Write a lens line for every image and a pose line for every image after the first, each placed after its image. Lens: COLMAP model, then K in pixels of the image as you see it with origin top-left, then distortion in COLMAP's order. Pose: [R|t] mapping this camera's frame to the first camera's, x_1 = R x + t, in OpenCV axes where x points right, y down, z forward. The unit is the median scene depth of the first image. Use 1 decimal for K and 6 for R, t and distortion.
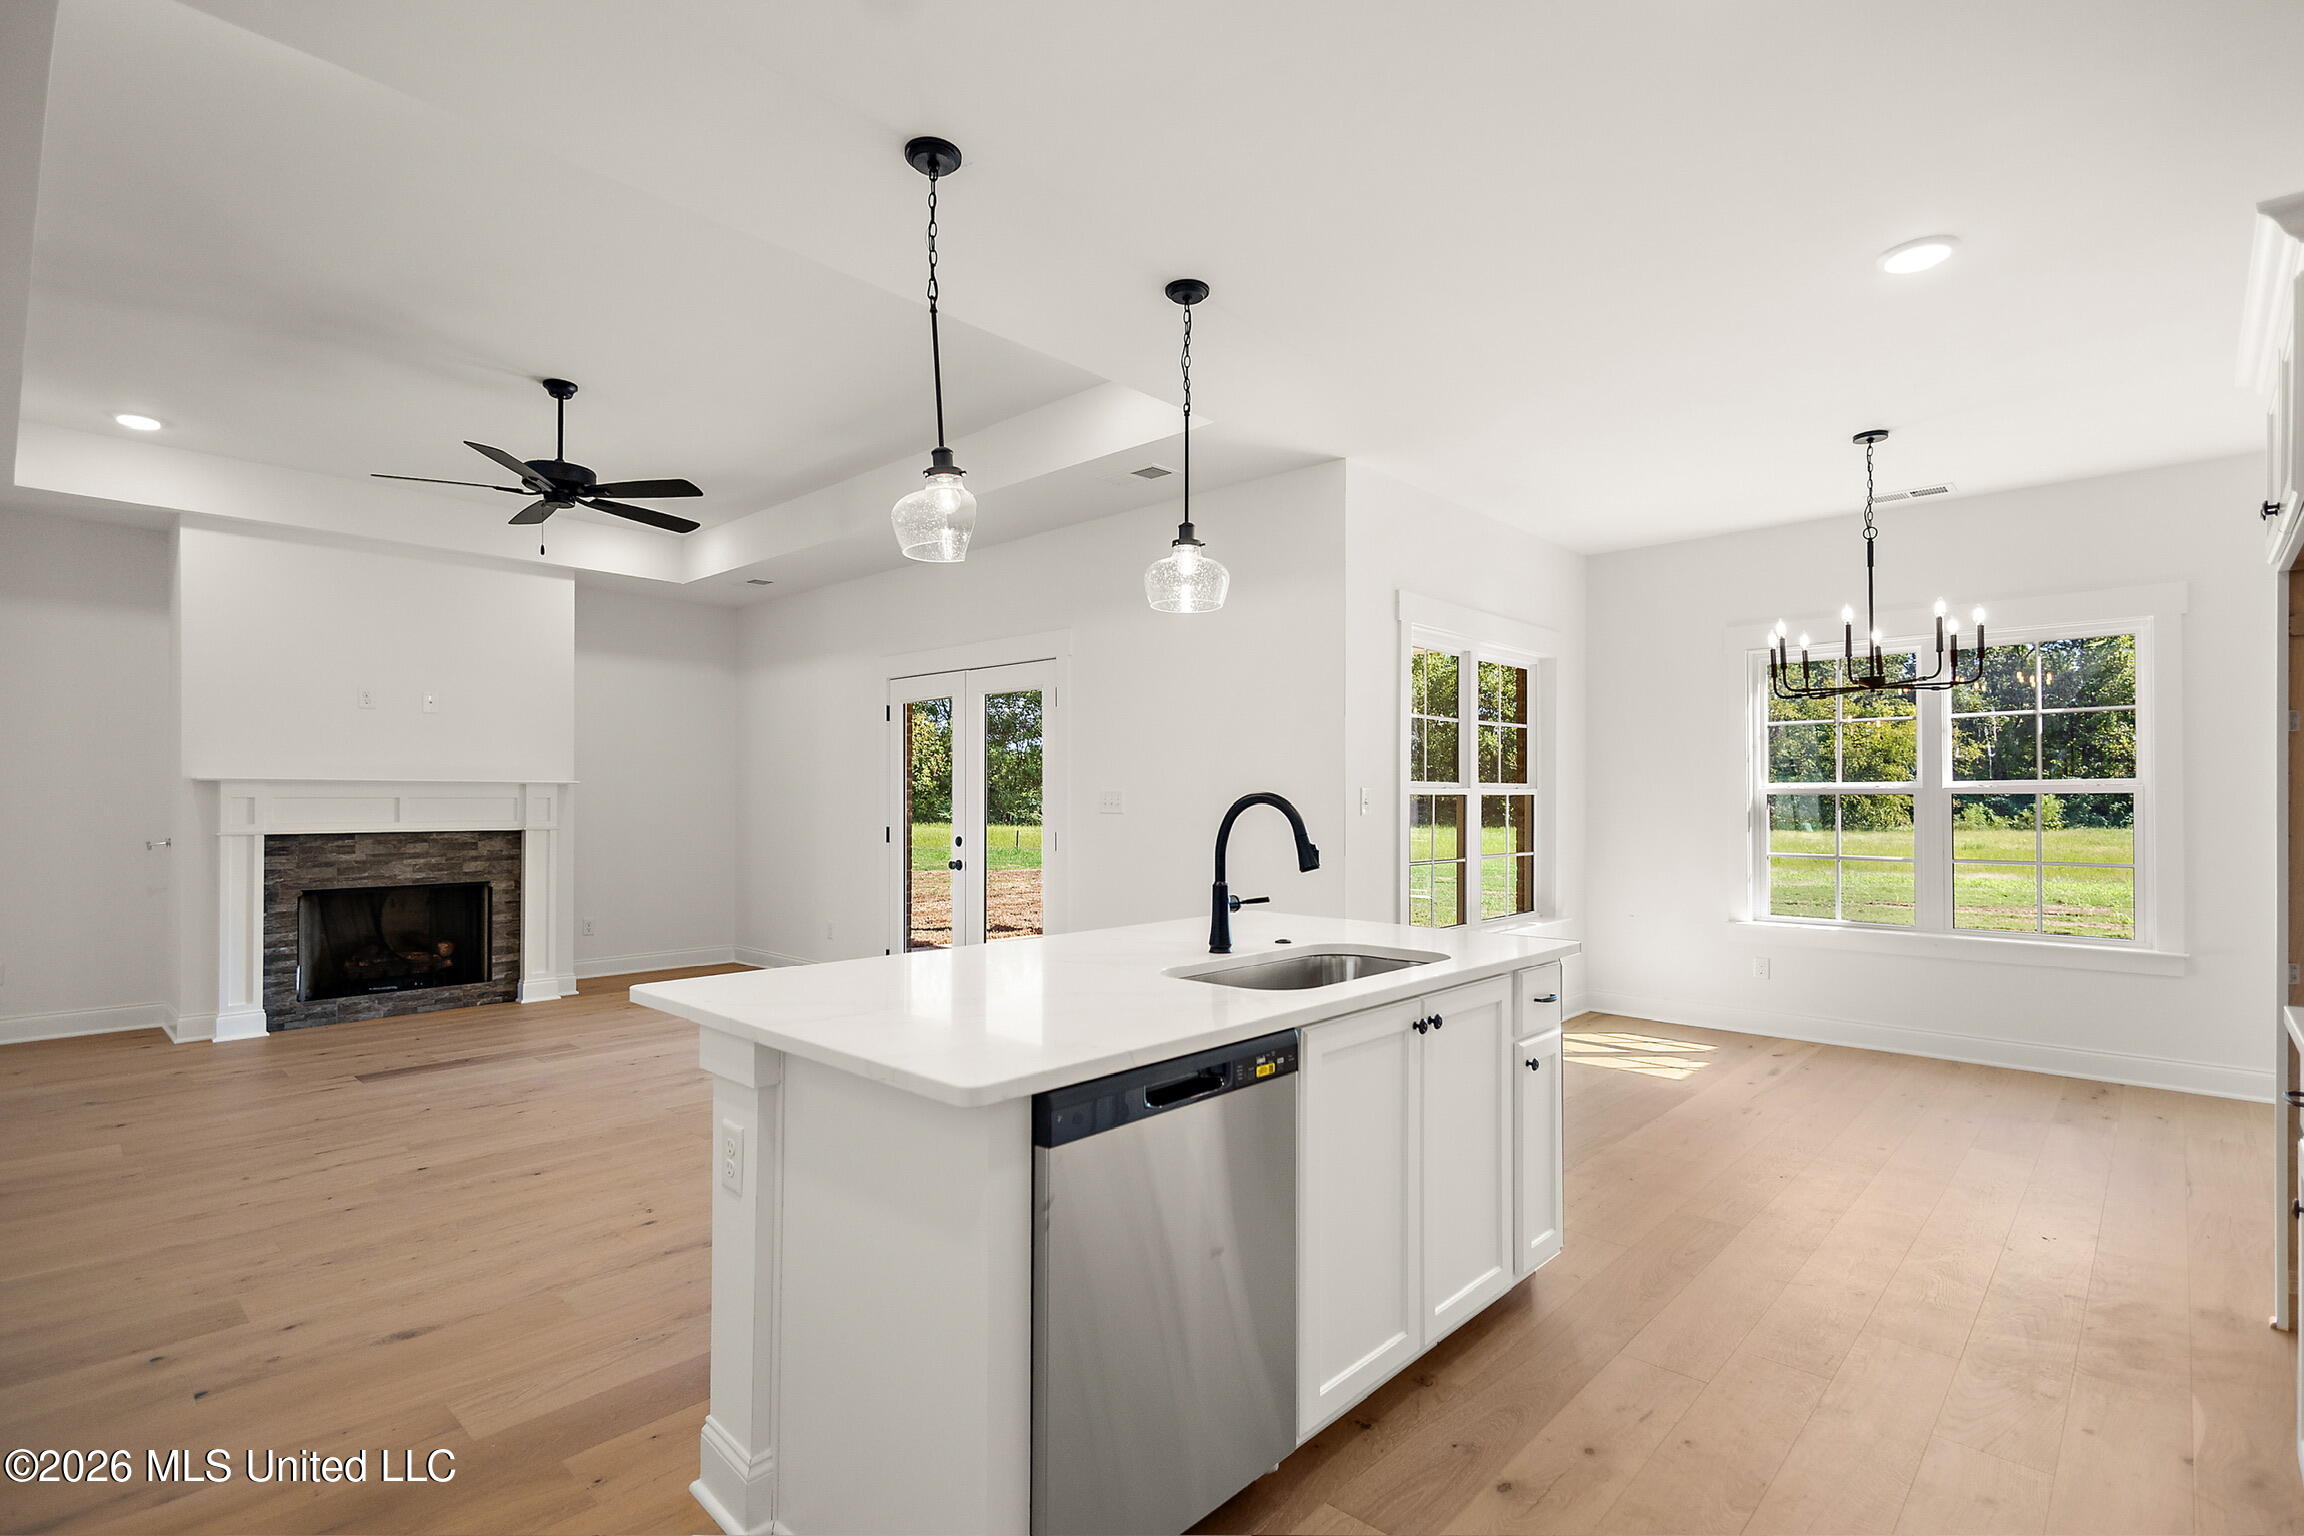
lens RADIAL K [[1077.4, 0, 1129.3], [0, 1077.4, 787.1], [0, 0, 1]] dist [0.012829, -0.002710]
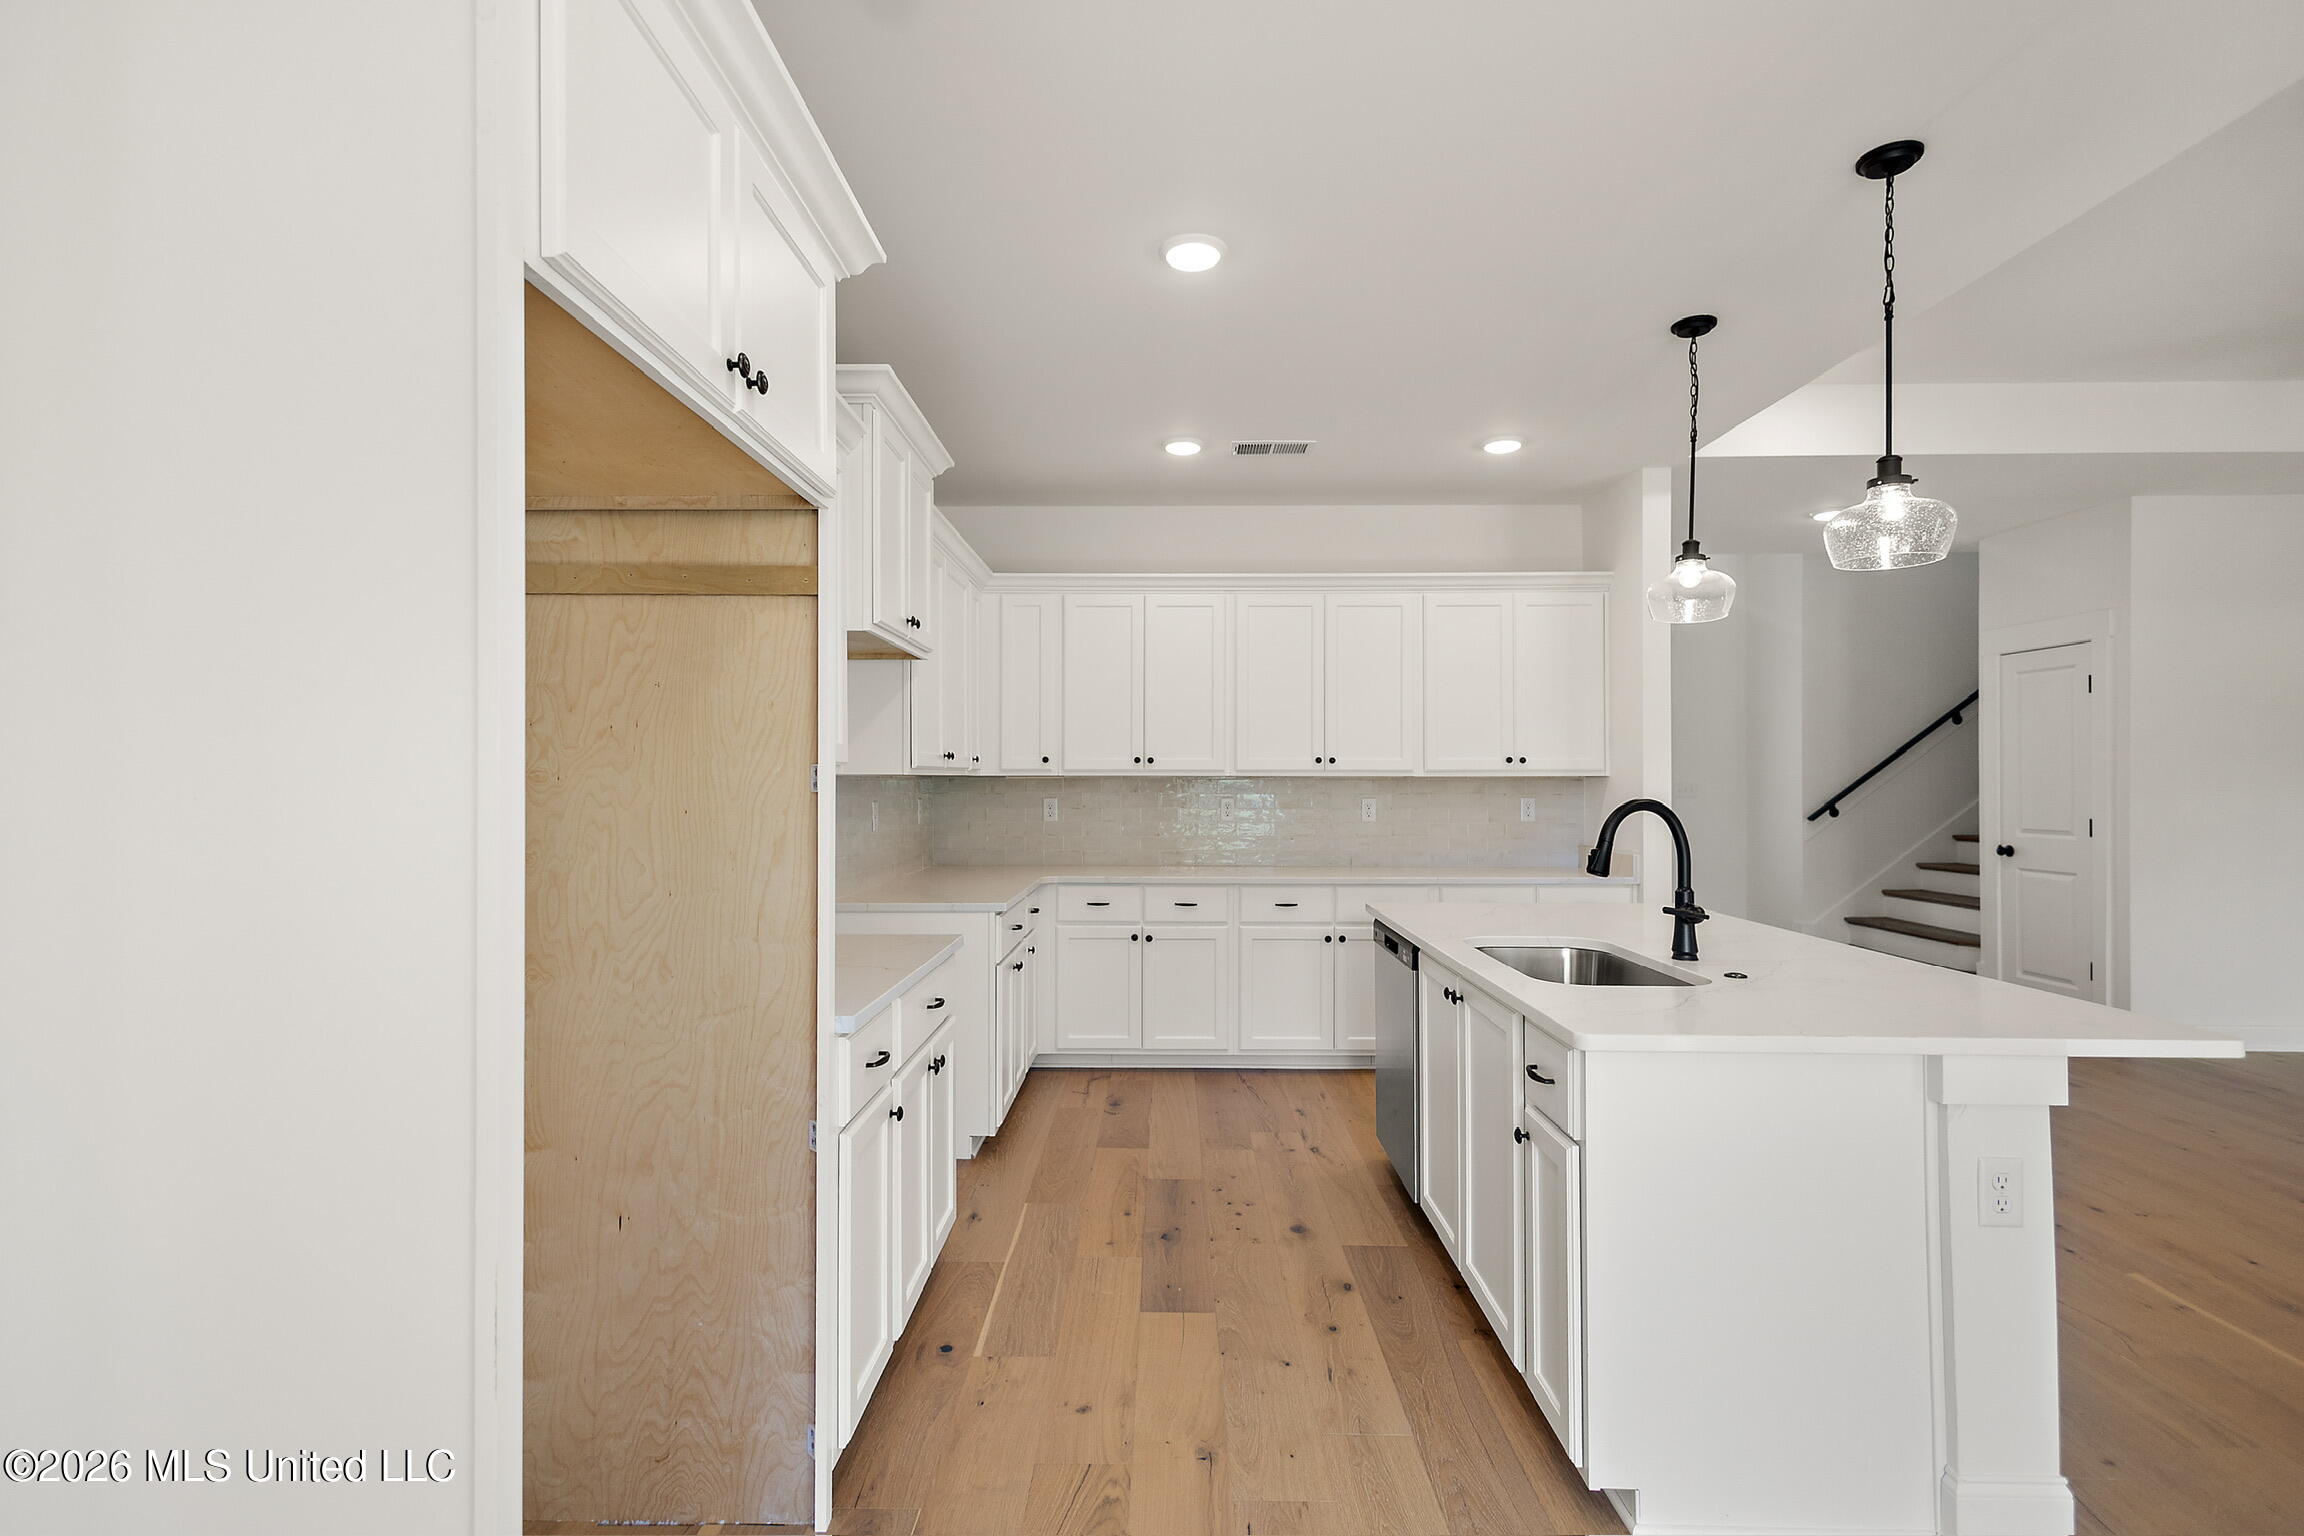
lens RADIAL K [[1077.4, 0, 1150.1], [0, 1077.4, 769.7], [0, 0, 1]] dist [0.012829, -0.002710]
pose [[-0.731584, -0.003205, -0.681744, 1.381335], [0.007746, 0.999885, -0.013014, -0.015666], [0.681708, -0.014802, -0.731475, 1.716473]]
